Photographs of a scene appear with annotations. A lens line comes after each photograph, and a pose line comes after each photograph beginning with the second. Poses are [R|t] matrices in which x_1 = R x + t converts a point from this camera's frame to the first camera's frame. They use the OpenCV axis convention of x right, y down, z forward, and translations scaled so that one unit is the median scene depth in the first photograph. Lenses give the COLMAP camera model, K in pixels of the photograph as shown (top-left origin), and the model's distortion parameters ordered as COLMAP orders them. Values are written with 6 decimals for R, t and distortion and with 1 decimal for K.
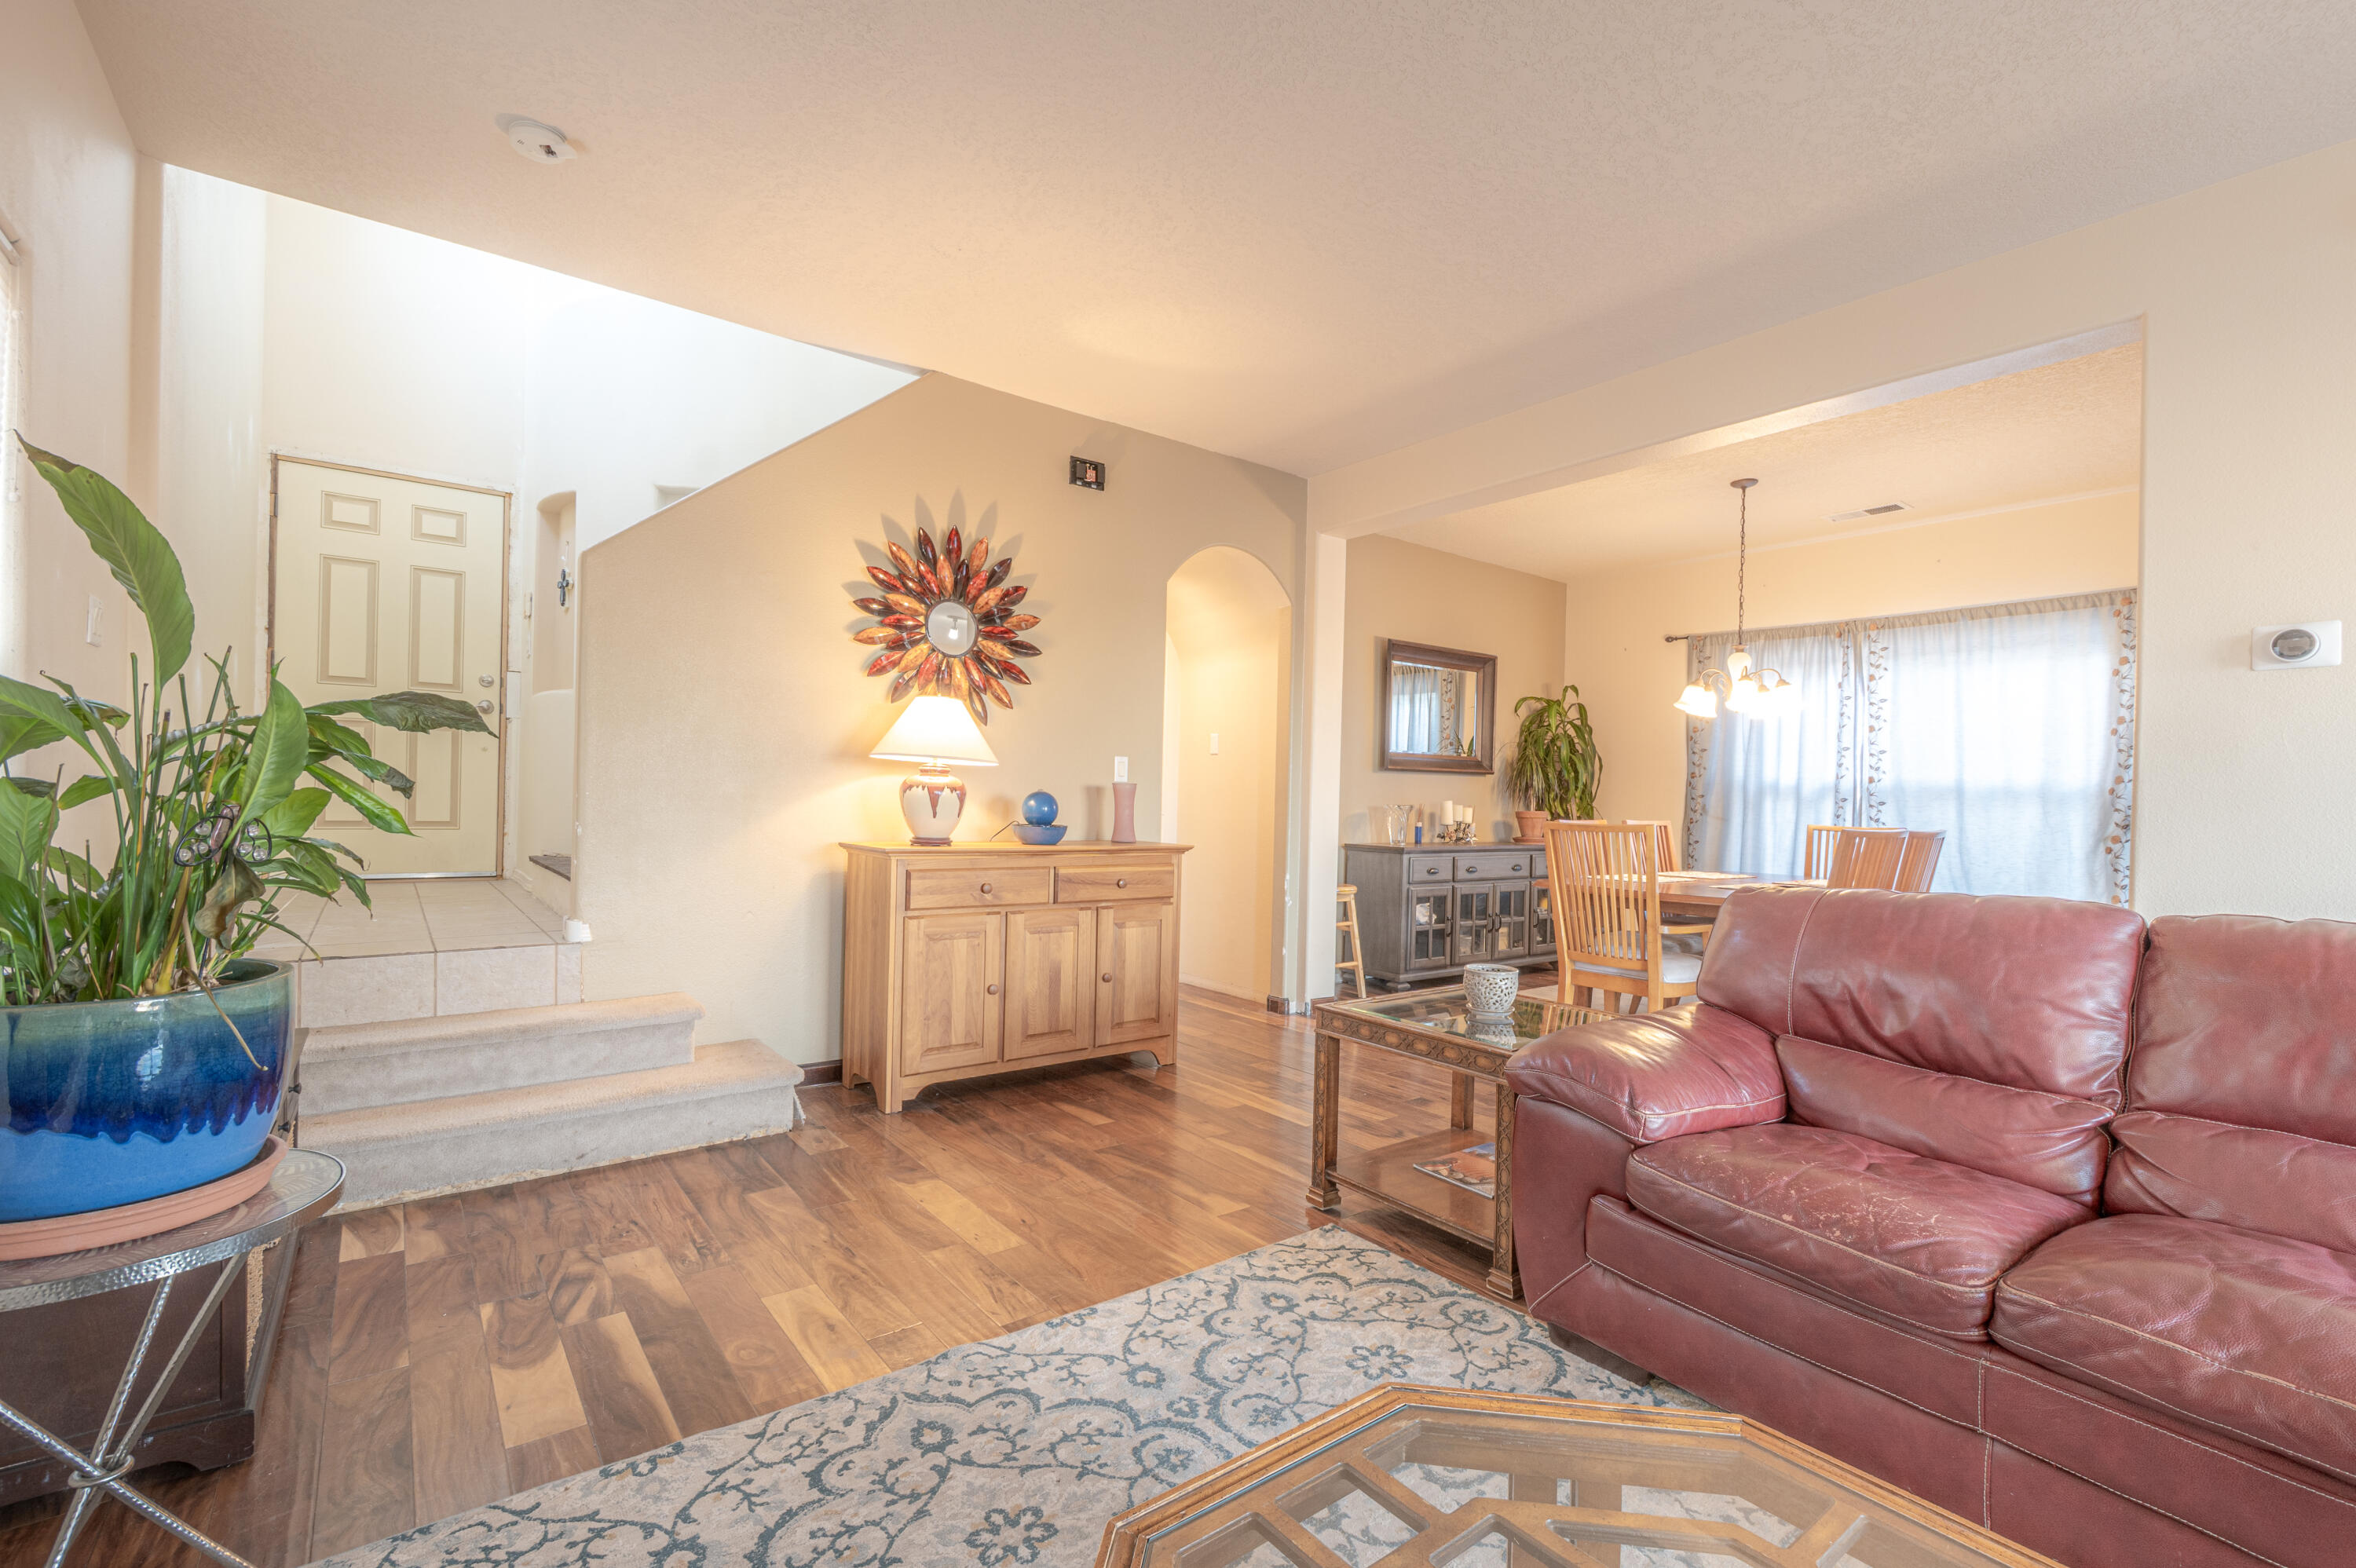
lens RADIAL K [[1029.2, 0, 1181.4], [0, 1029.2, 799.6], [0, 0, 1]] dist [0.009828, -0.006714]
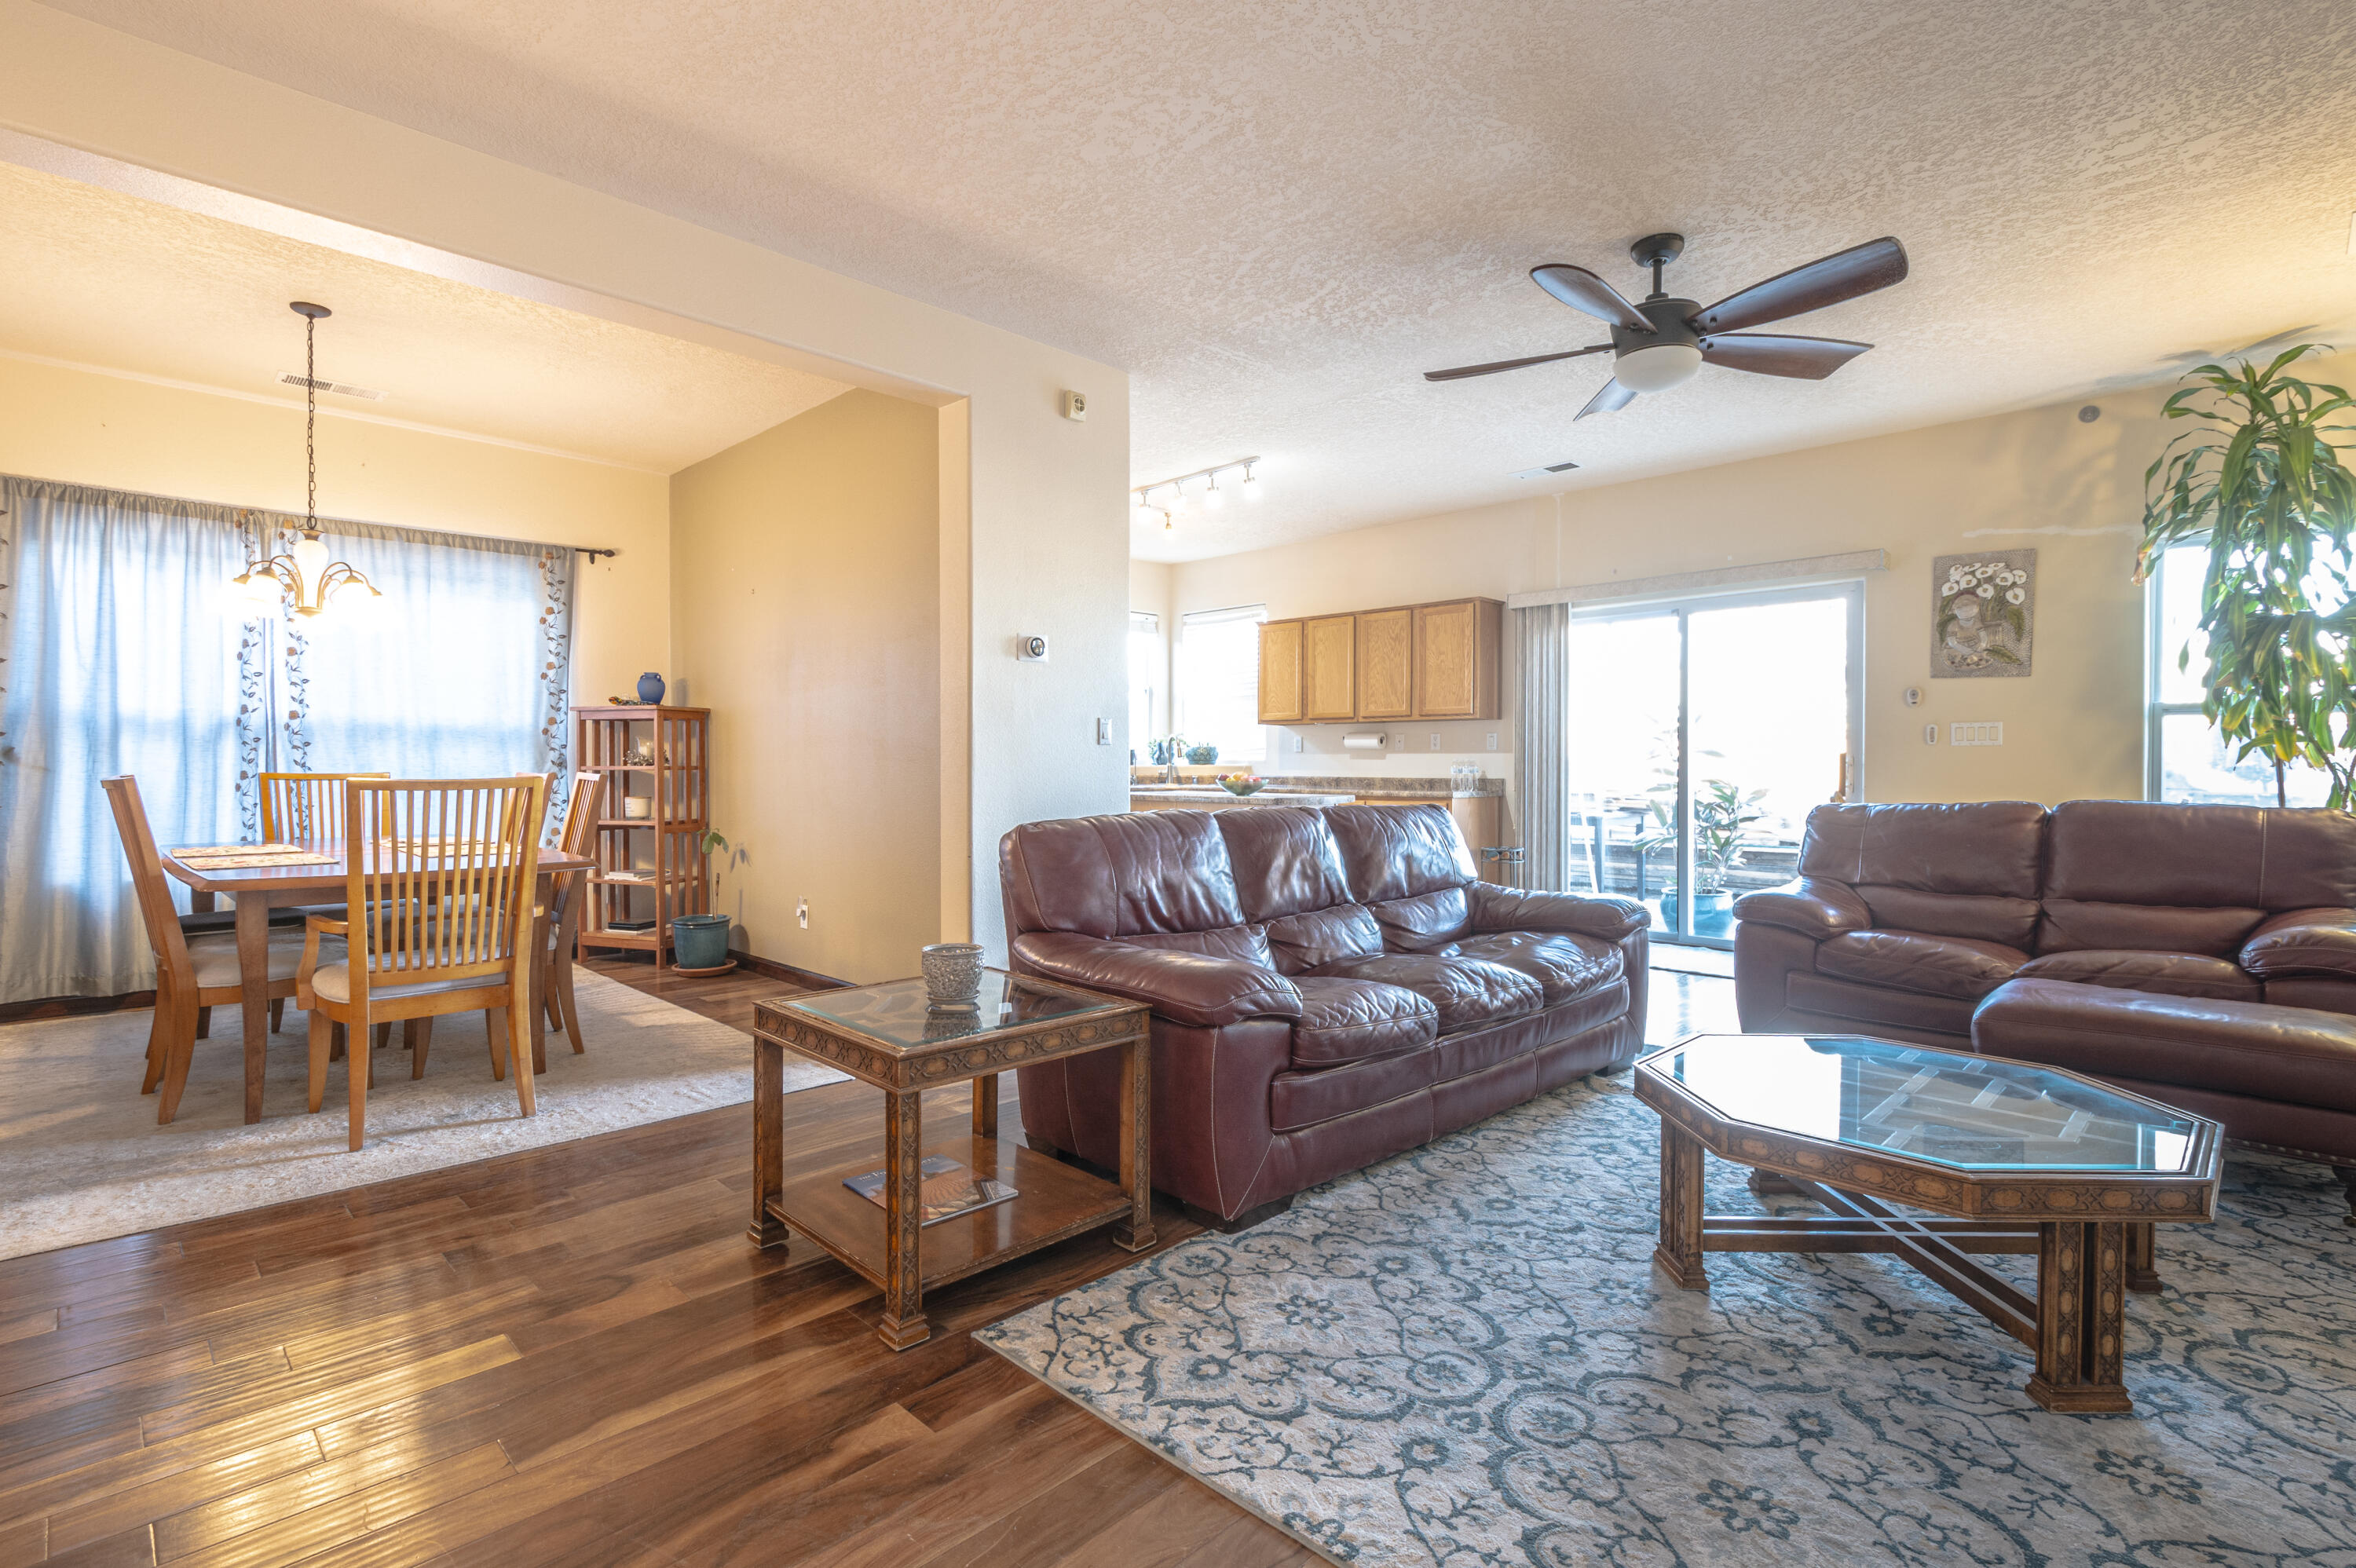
lens RADIAL K [[1107.2, 0, 1177.2], [0, 1107.2, 774.8], [0, 0, 1]] dist [0.002942, -0.007372]
pose [[-0.132437, -0.035742, 0.990547, -0.608480], [-0.004103, 0.999361, 0.035511, -0.011764], [-0.991183, 0.000639, -0.132499, 0.918524]]
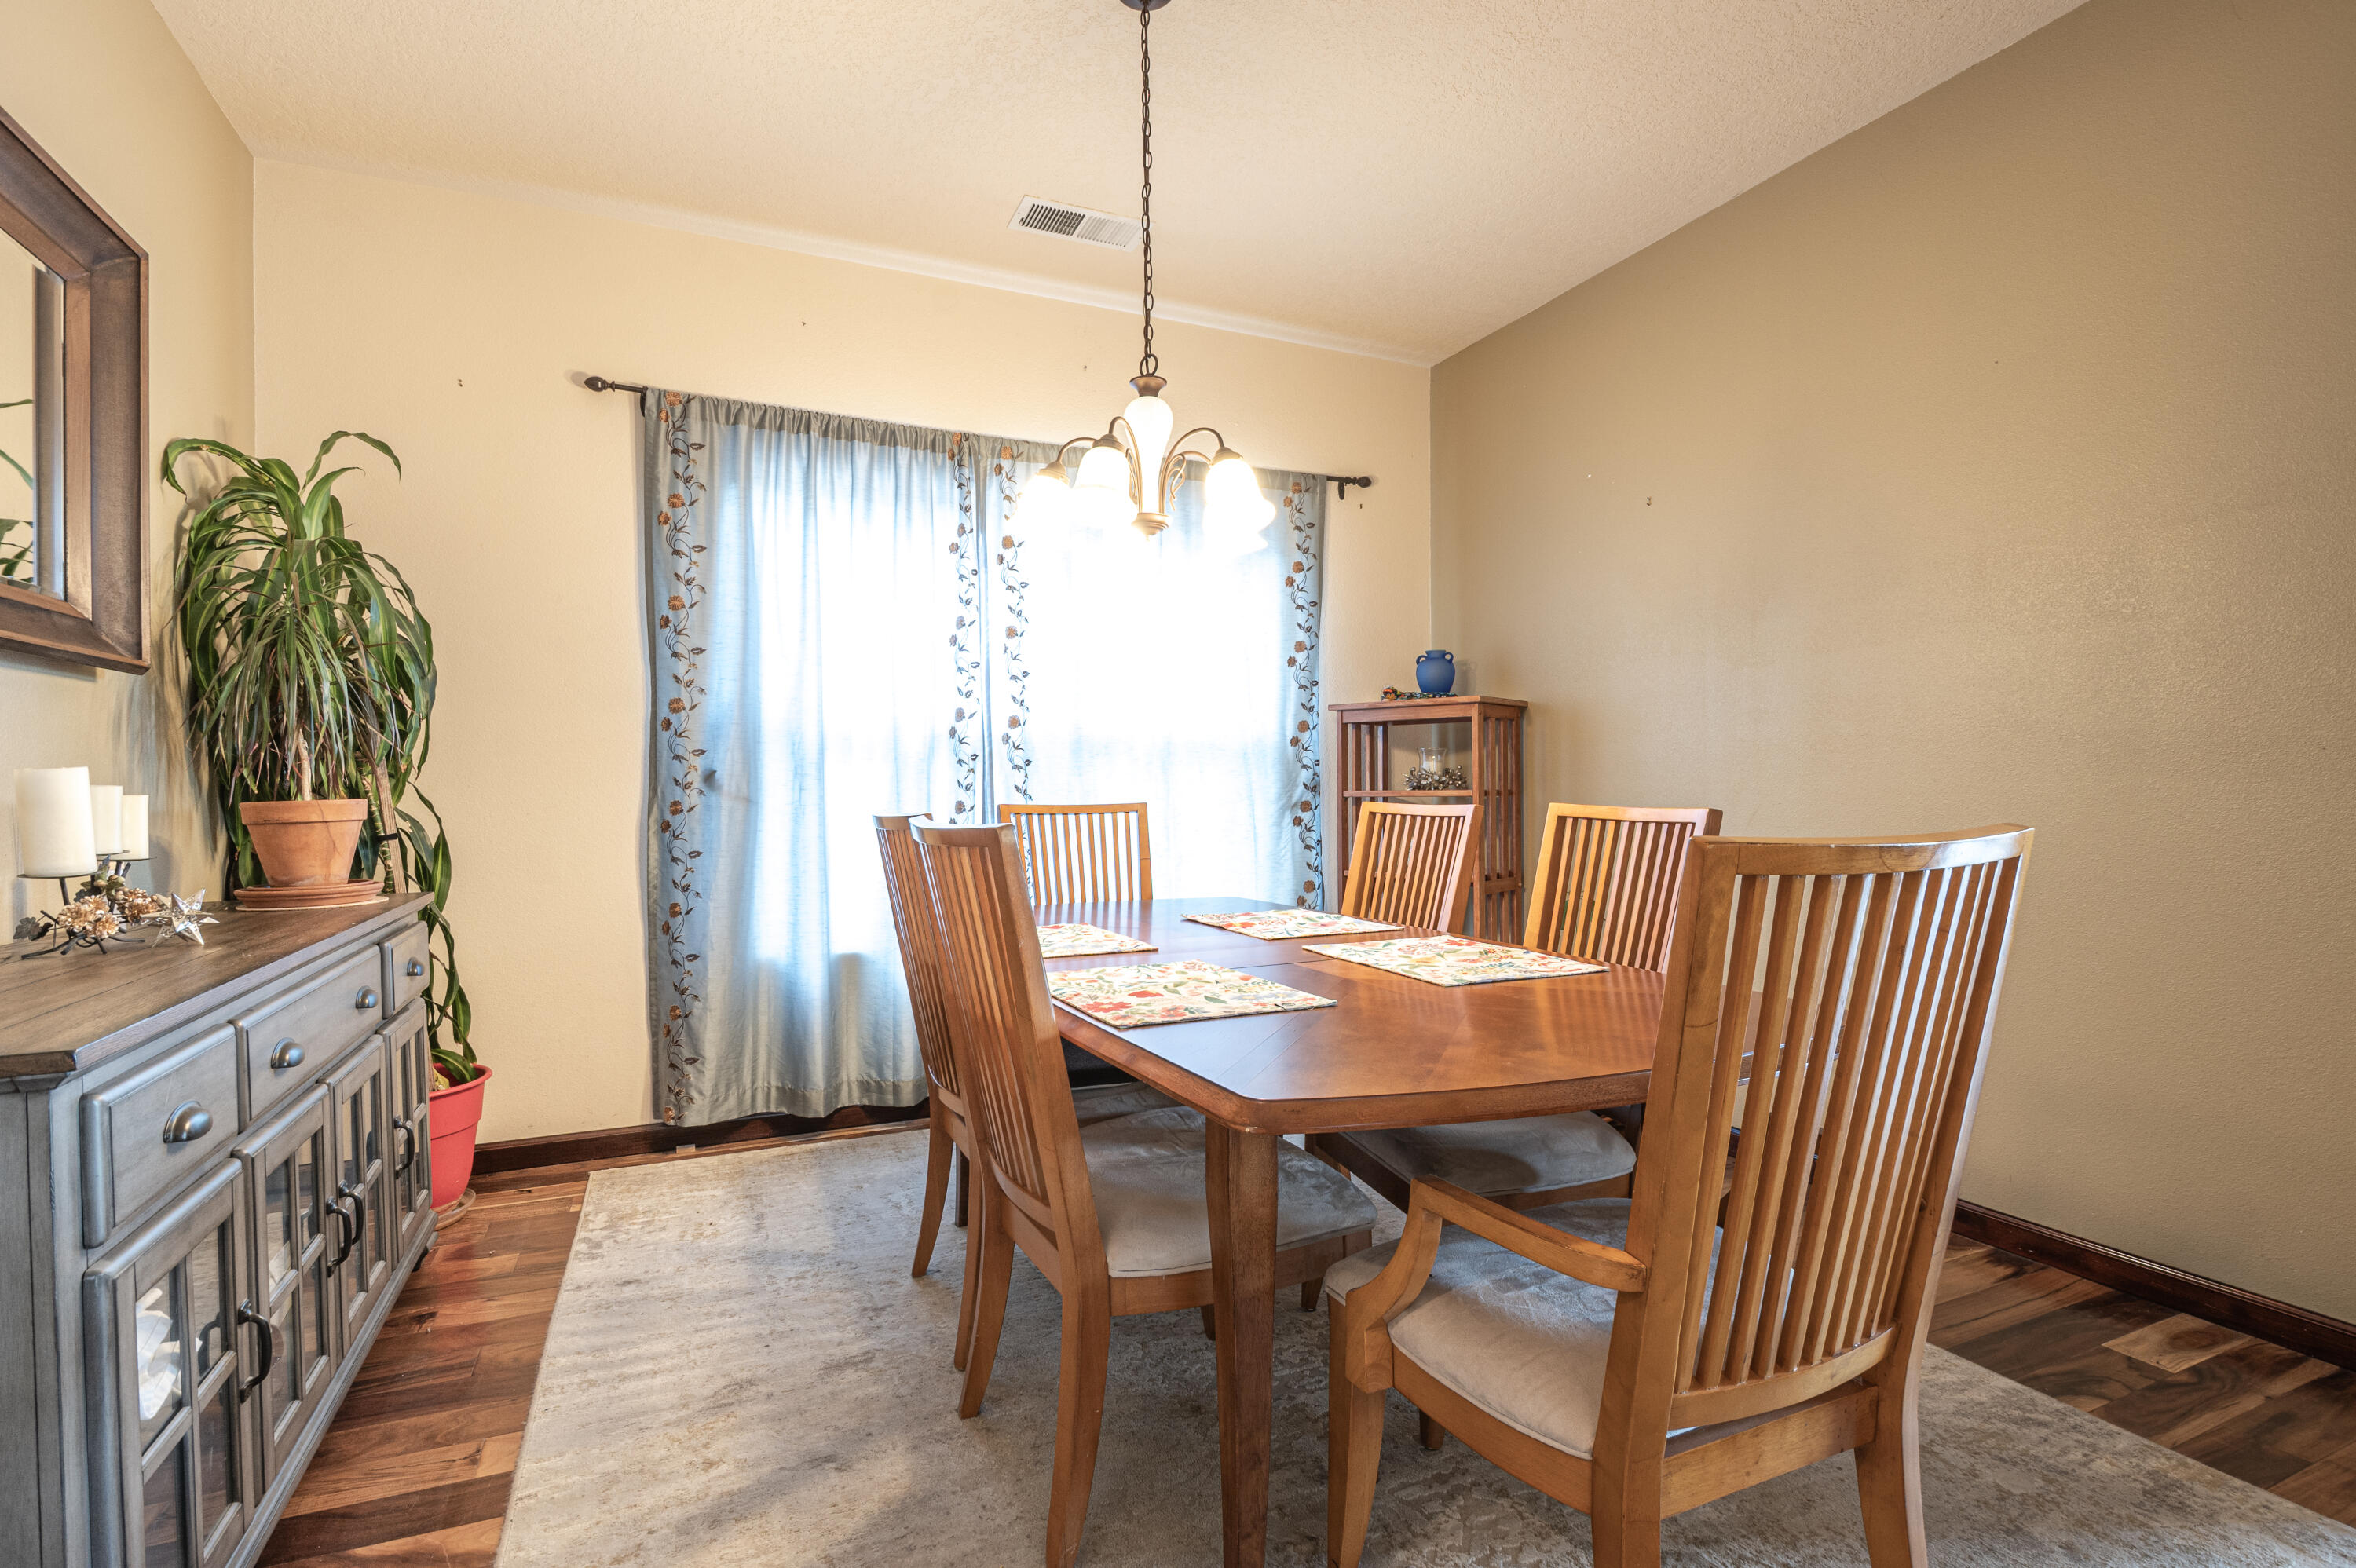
lens RADIAL K [[1110.2, 0, 1177.9], [0, 1110.2, 808.1], [0, 0, 1]] dist [-0.000211, 0.000107]
pose [[0.229578, -0.044935, 0.972252, 0.185564], [0.013816, 0.998983, 0.042908, 0.008477], [-0.973192, 0.003582, 0.229965, 1.648966]]
